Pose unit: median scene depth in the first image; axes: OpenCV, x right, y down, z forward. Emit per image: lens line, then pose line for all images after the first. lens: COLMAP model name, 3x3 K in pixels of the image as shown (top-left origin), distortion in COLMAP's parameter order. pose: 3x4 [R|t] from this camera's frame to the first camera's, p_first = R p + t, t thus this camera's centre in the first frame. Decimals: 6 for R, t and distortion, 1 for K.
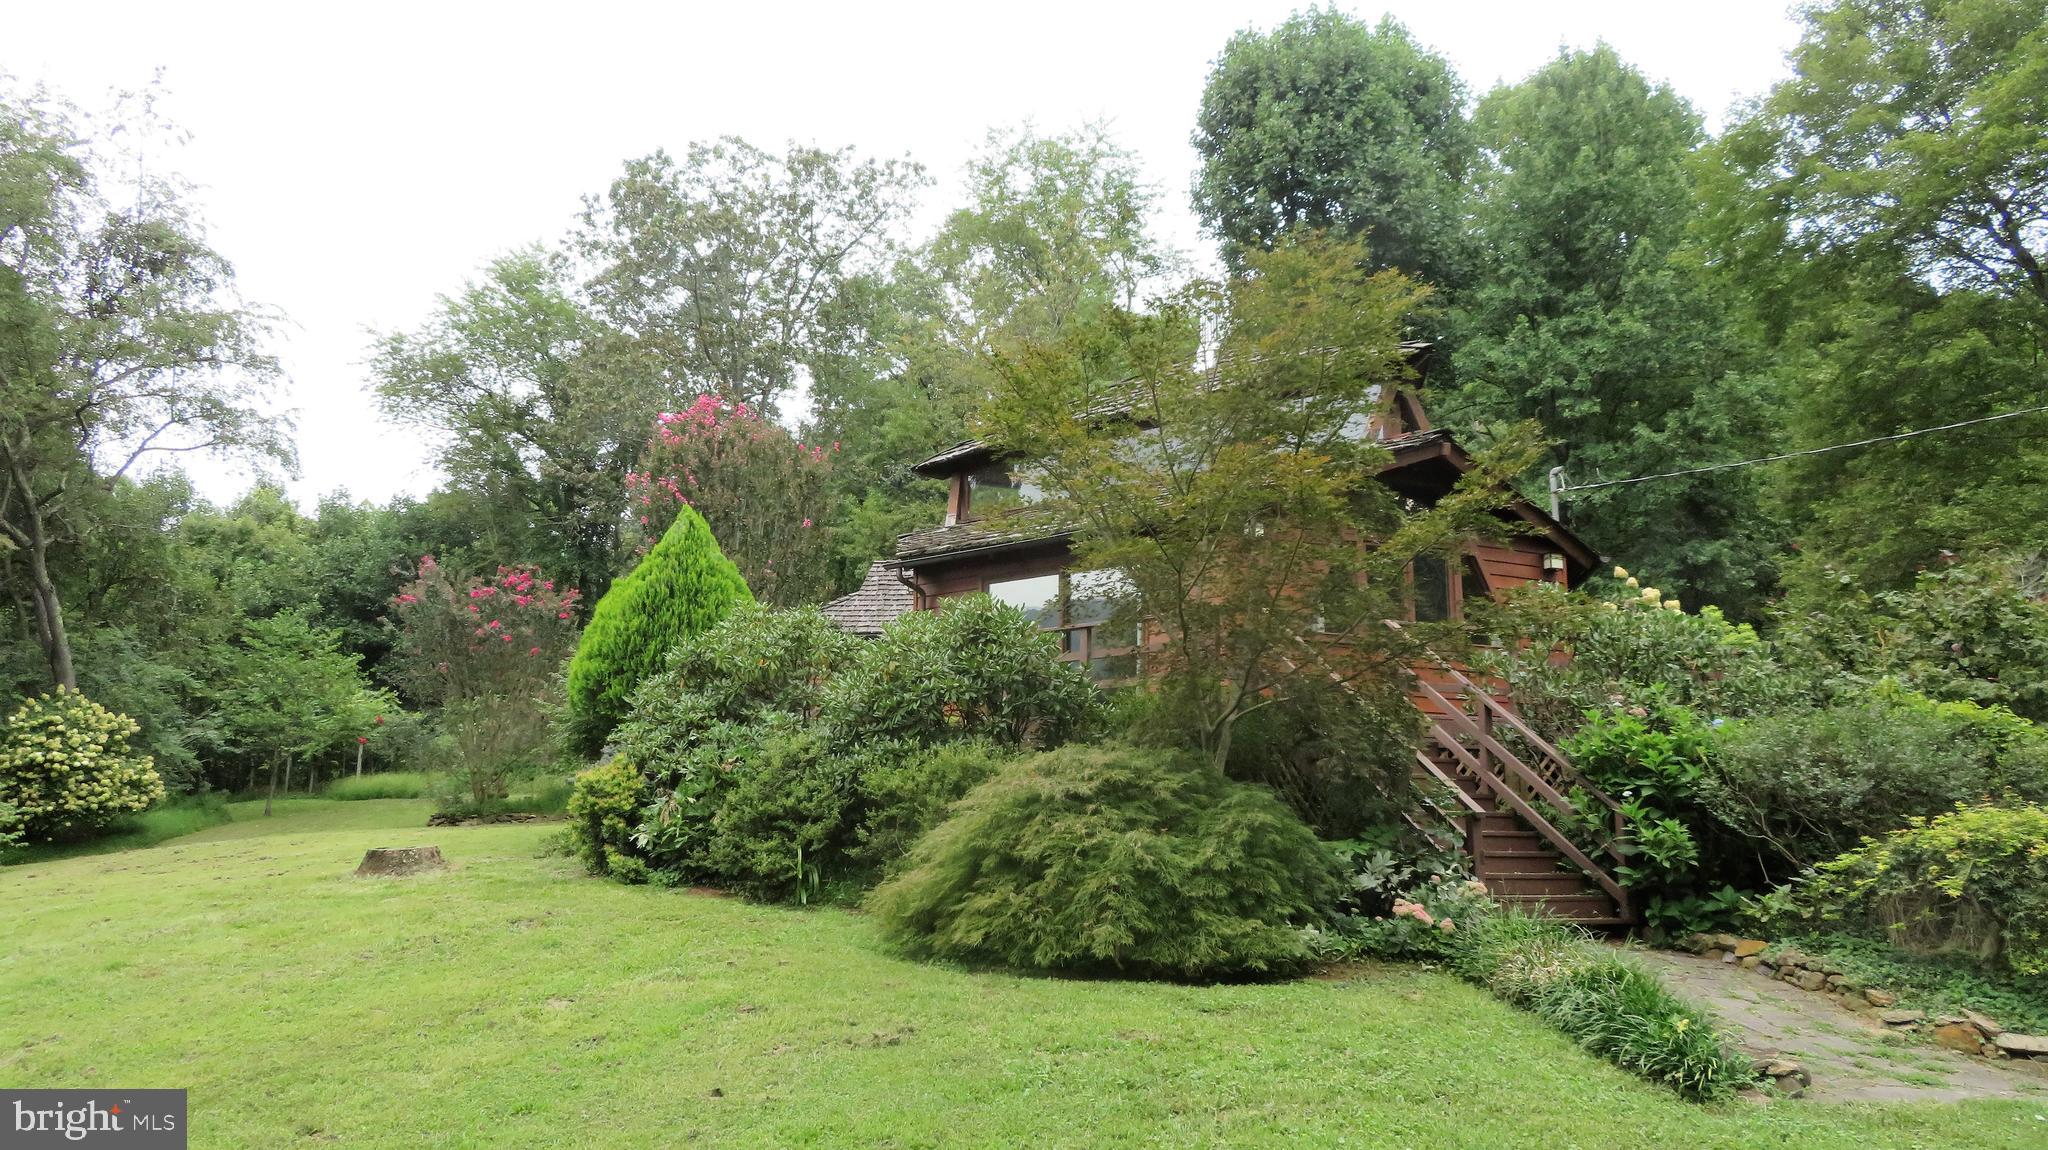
lens RADIAL K [[1471.5, 0, 1021.8], [0, 1471.5, 577.8], [0, 0, 1]] dist [-0.007350, 0.002468]
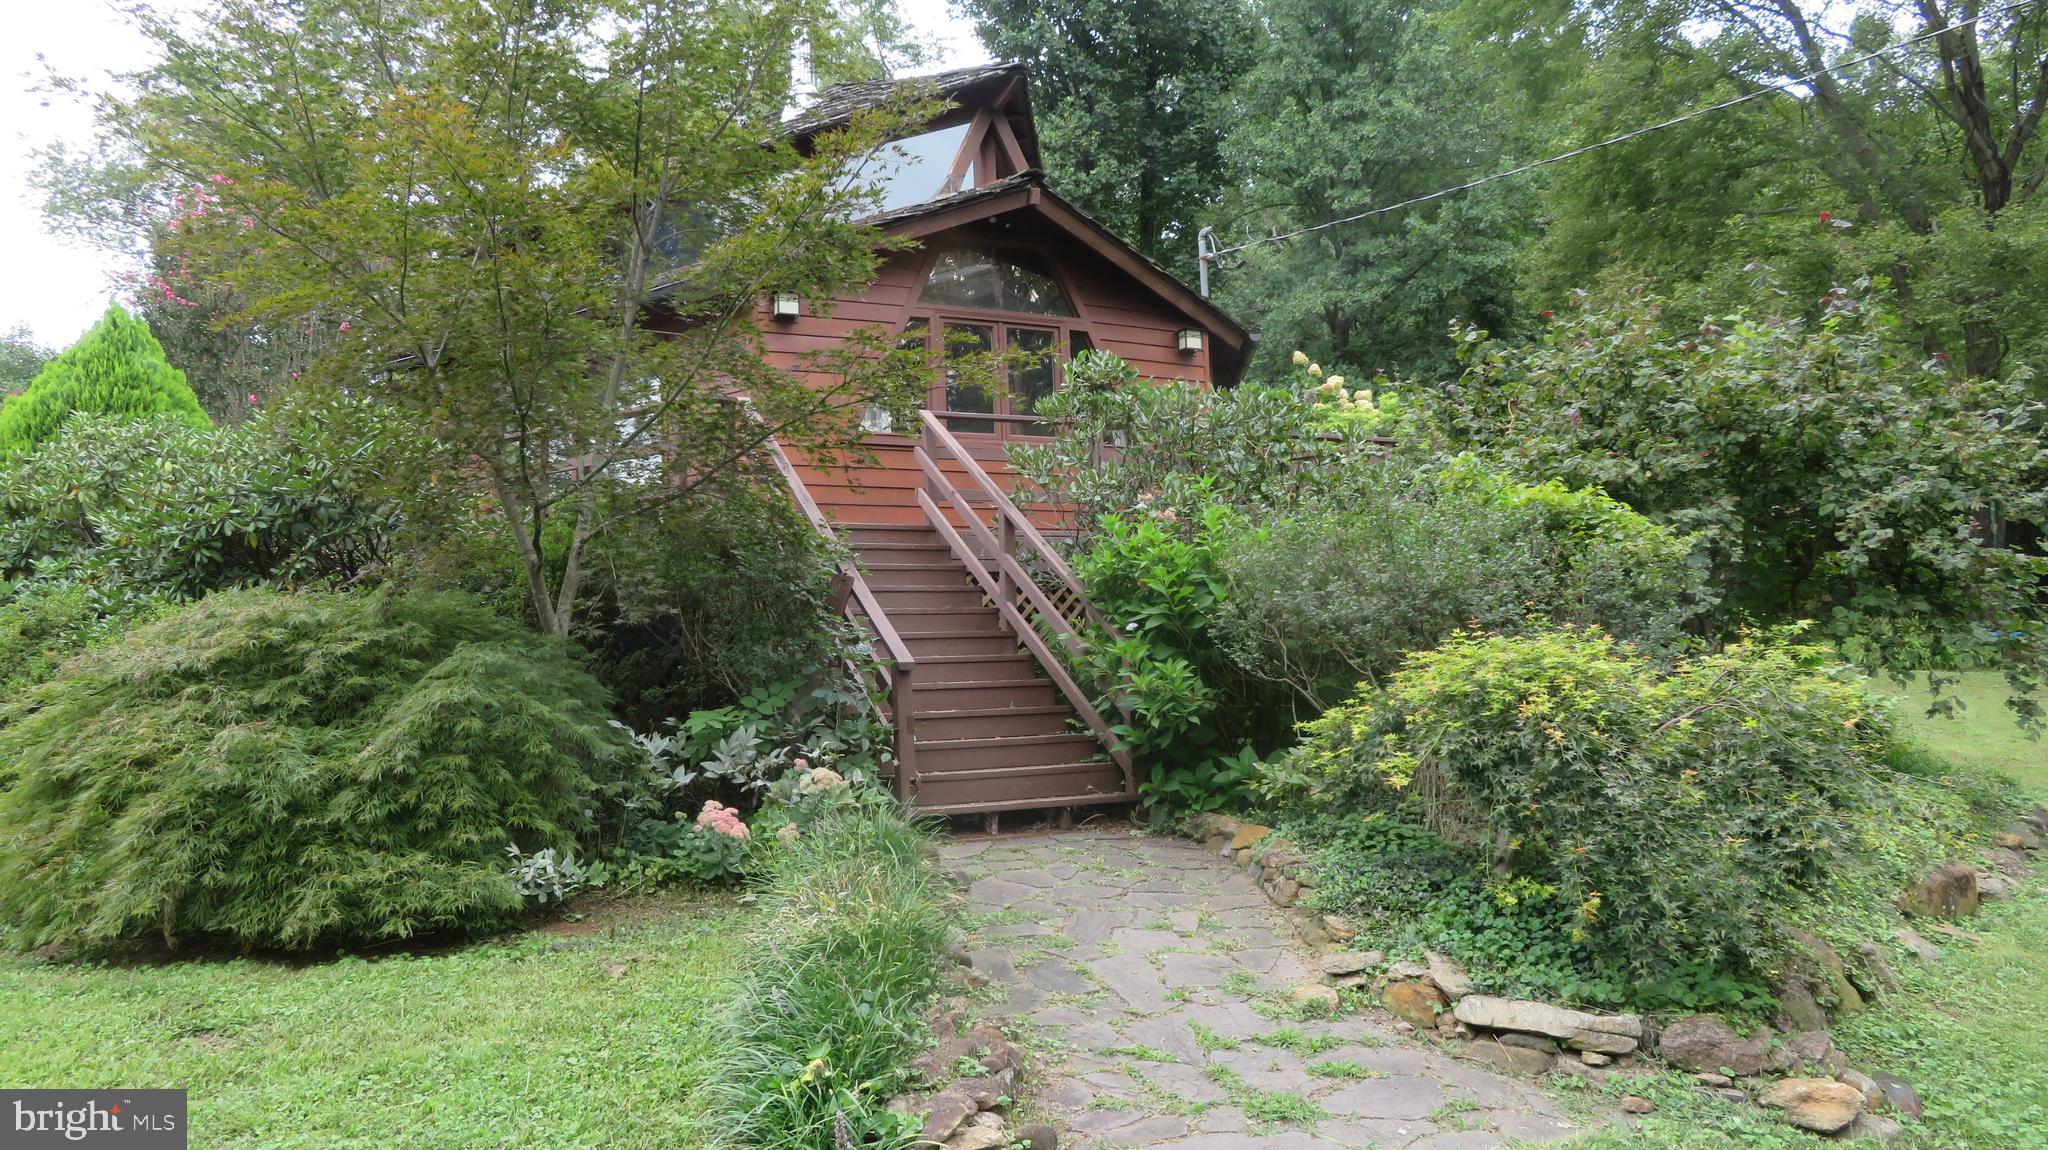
lens RADIAL K [[1471.5, 0, 1022.9], [0, 1471.5, 576.0], [0, 0, 1]] dist [-0.007350, 0.002468]
pose [[0.994835, -0.038533, 0.093905, 0.186621], [0.027798, 0.993200, 0.113057, 0.024150], [-0.097623, -0.109863, 0.989141, 0.181746]]
